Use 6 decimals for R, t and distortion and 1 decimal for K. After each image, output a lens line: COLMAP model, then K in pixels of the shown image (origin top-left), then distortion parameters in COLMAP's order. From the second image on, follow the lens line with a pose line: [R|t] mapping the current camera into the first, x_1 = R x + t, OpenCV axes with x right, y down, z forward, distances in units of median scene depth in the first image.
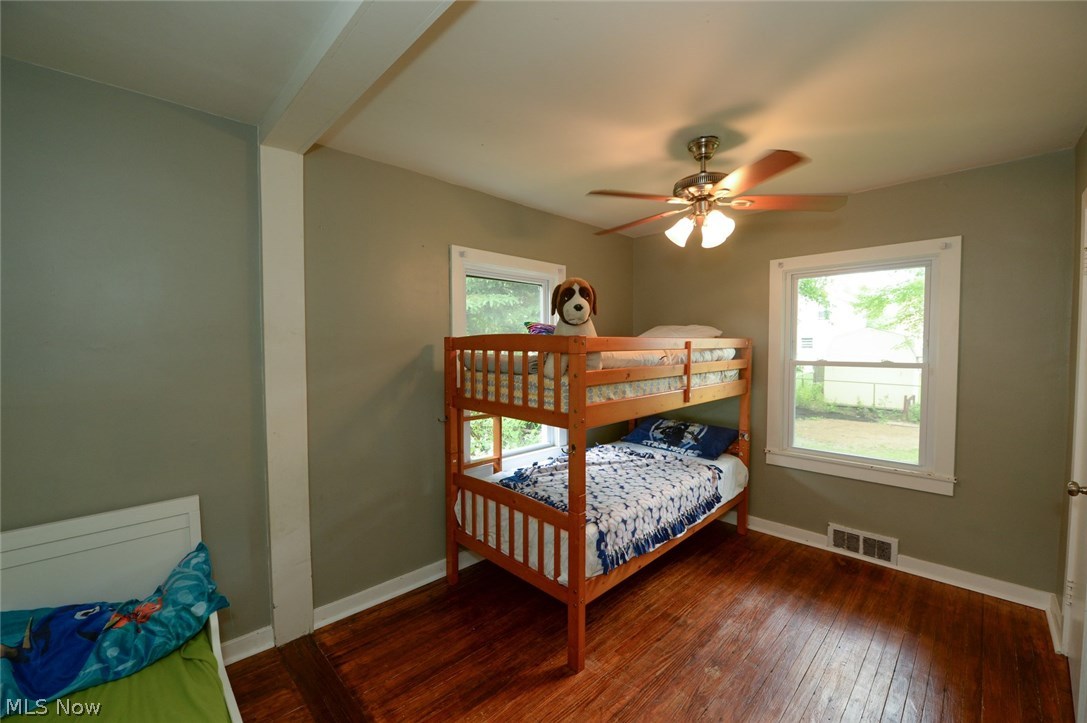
lens RADIAL K [[434.1, 0, 541.7], [0, 434.1, 362.8], [0, 0, 1]] dist [-0.014623, -0.002271]
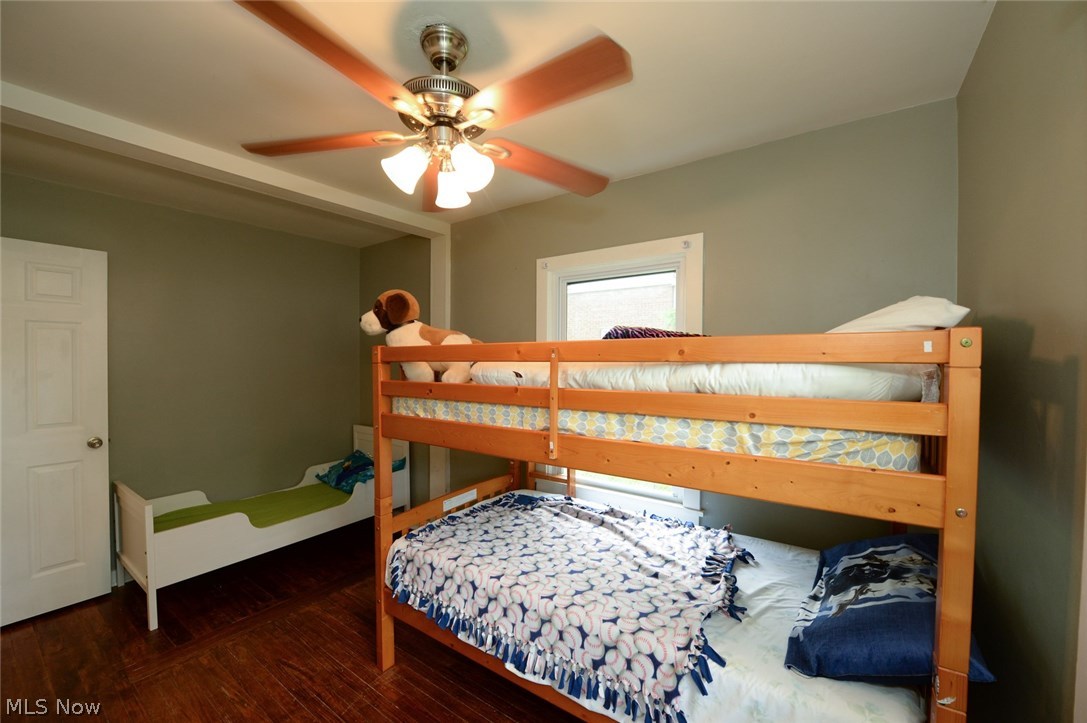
lens RADIAL K [[434.1, 0, 541.7], [0, 434.1, 362.8], [0, 0, 1]] dist [-0.014623, -0.002271]
pose [[0.175465, 0.019104, -0.984300, 0.838899], [-0.037540, 0.999214, 0.012701, -0.034242], [0.983770, 0.034722, 0.176045, 0.850474]]
